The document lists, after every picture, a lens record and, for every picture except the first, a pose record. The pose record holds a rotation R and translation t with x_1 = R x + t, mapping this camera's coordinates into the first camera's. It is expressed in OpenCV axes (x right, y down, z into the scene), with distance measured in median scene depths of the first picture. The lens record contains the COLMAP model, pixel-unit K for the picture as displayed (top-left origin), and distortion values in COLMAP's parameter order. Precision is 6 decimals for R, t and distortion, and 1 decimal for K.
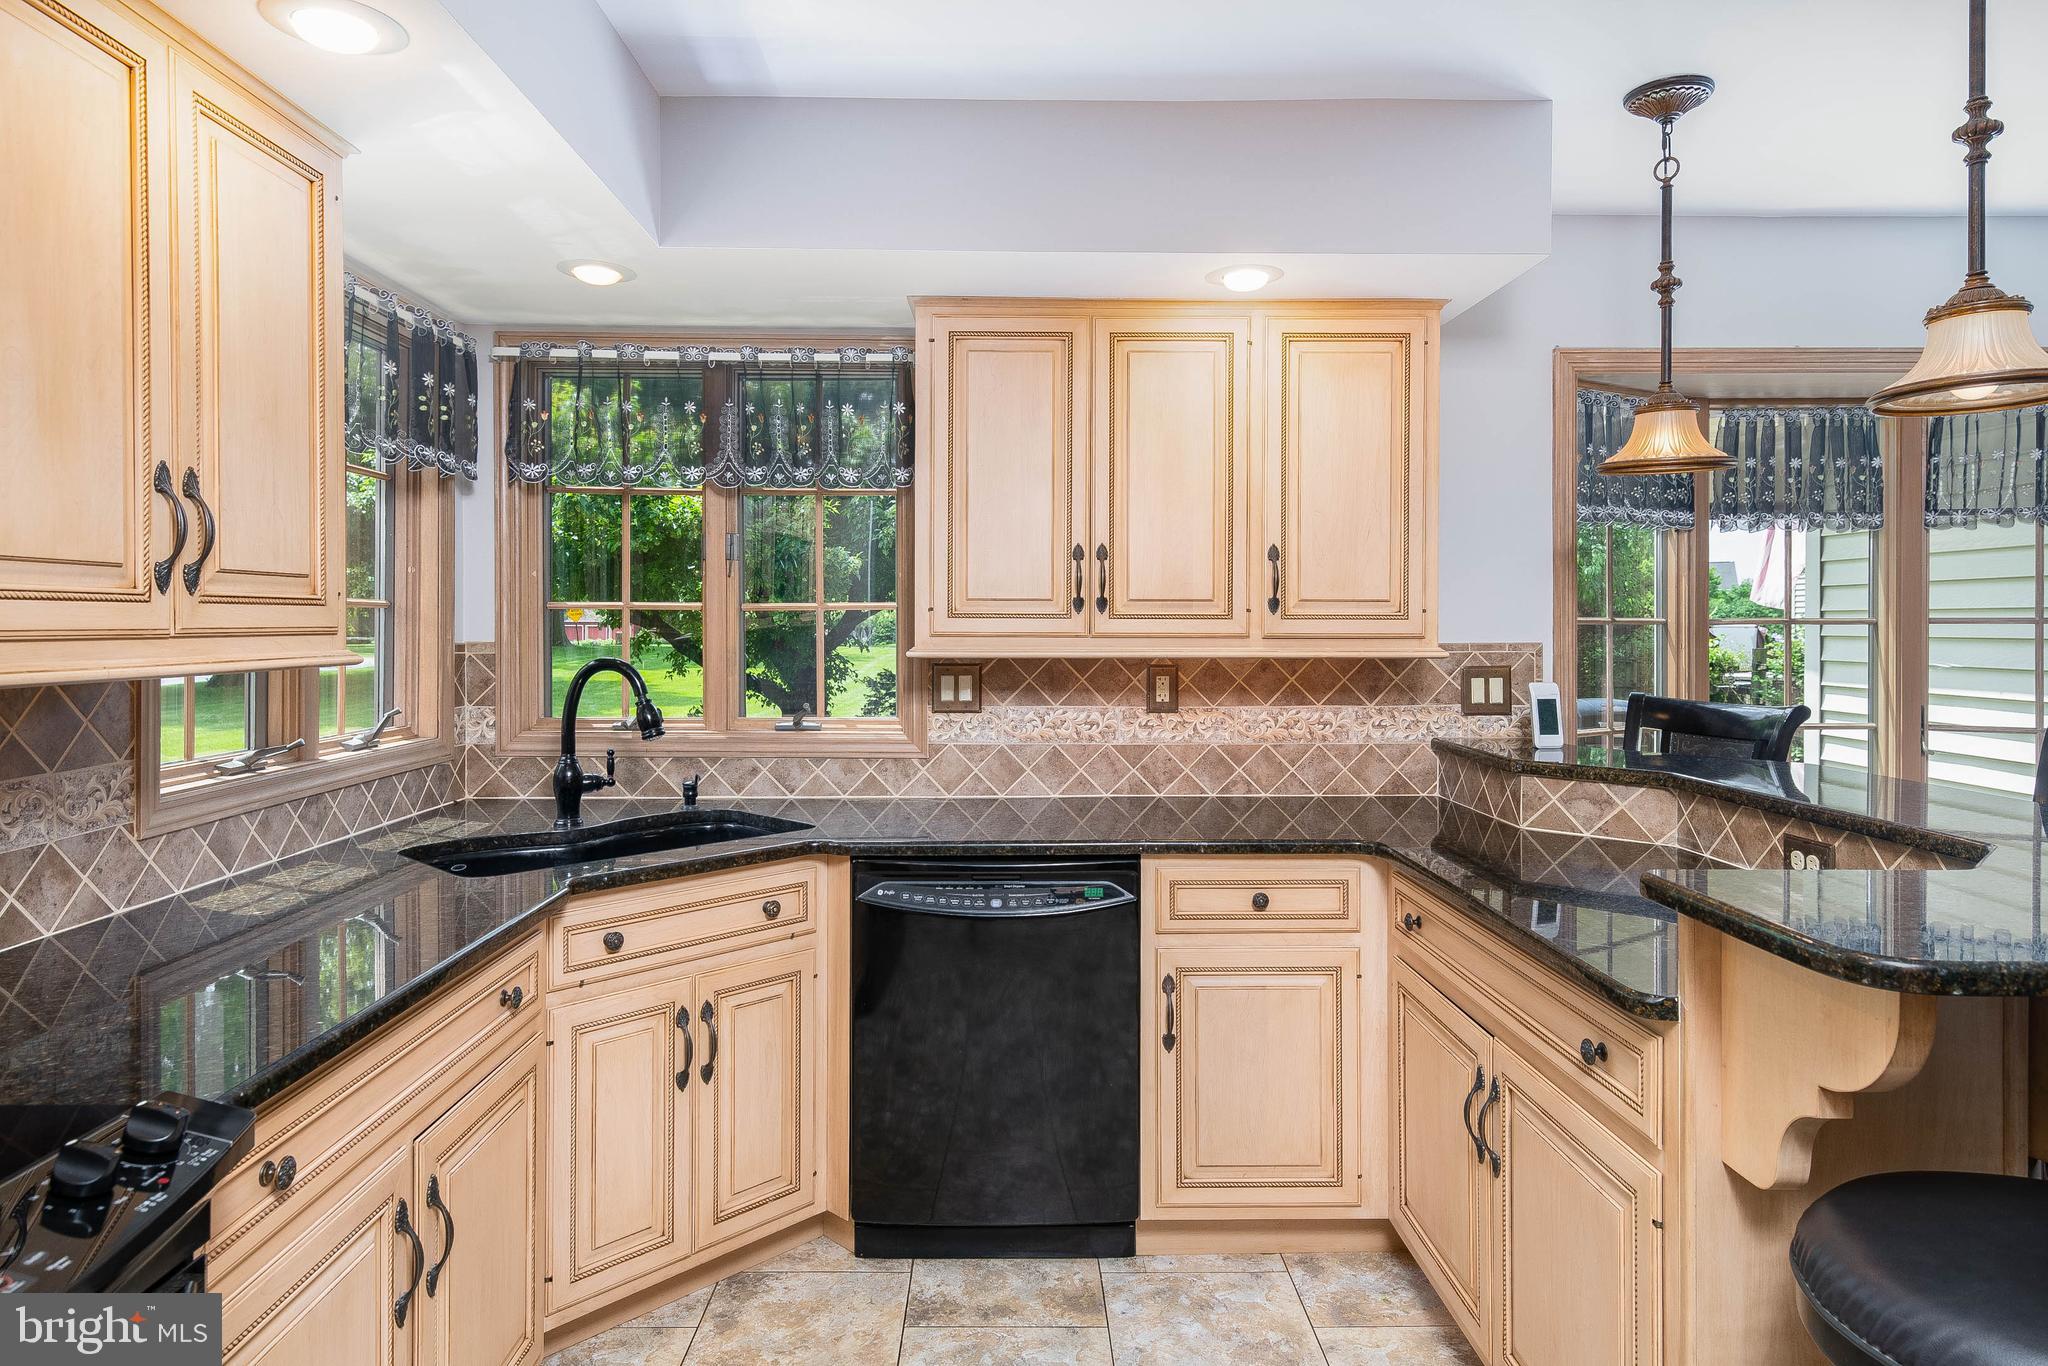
lens RADIAL K [[1236.8, 0, 1020.0], [0, 1236.8, 626.4], [0, 0, 1]] dist [0.019619, -0.002496]
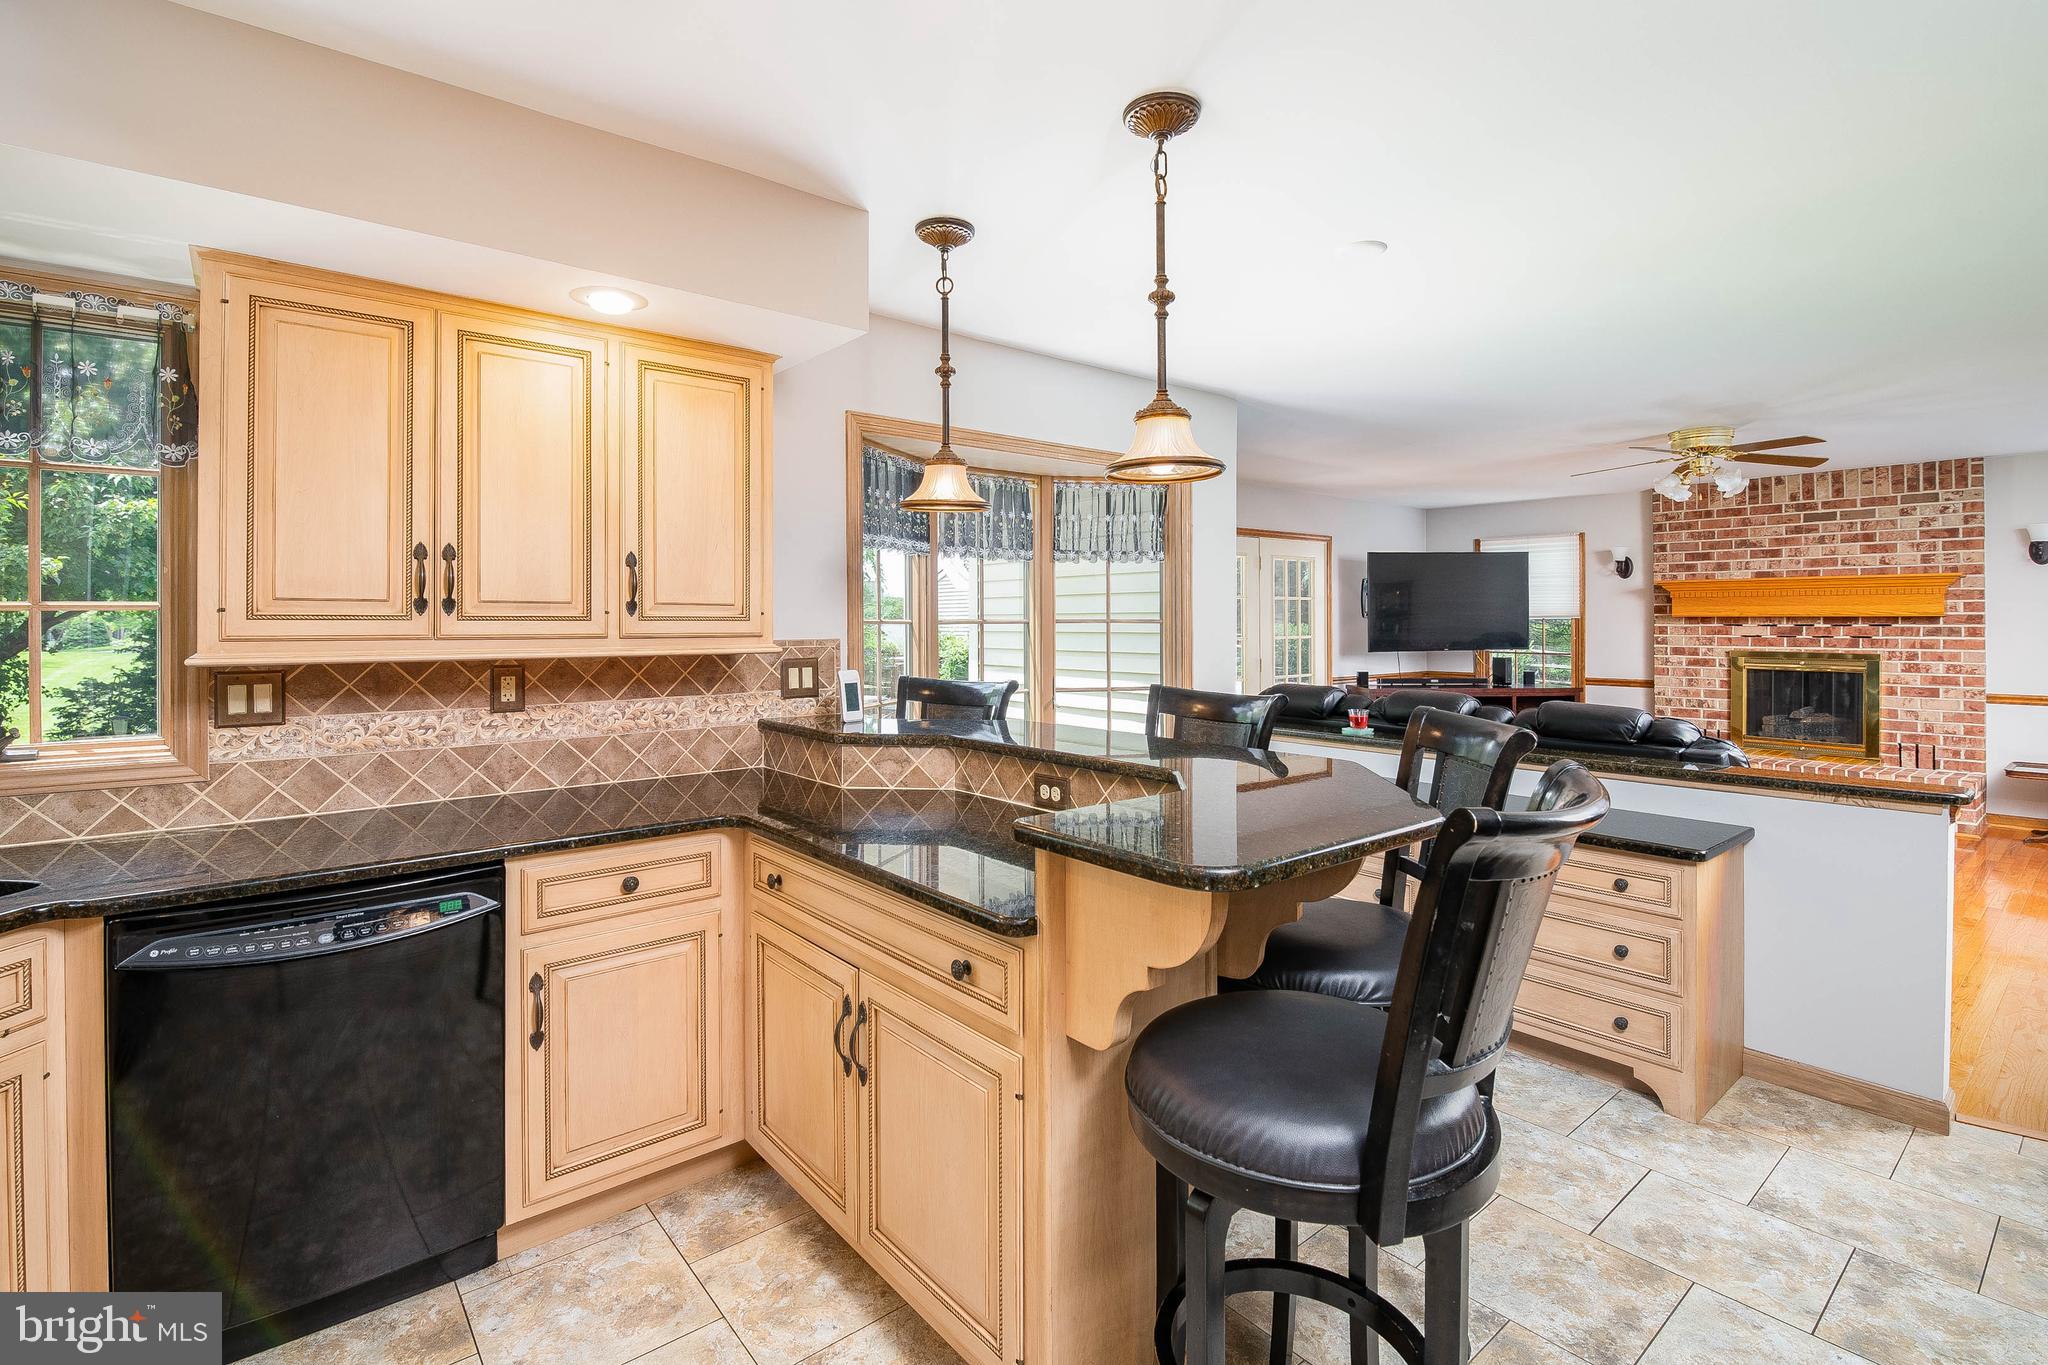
lens RADIAL K [[952.5, 0, 1026.7], [0, 952.5, 615.9], [0, 0, 1]] dist [-0.001611, -0.006952]
pose [[0.778034, 0.001459, 0.628221, -0.051177], [0.005071, 0.999950, -0.008603, -0.001083], [-0.628202, 0.009880, 0.777987, 0.132022]]
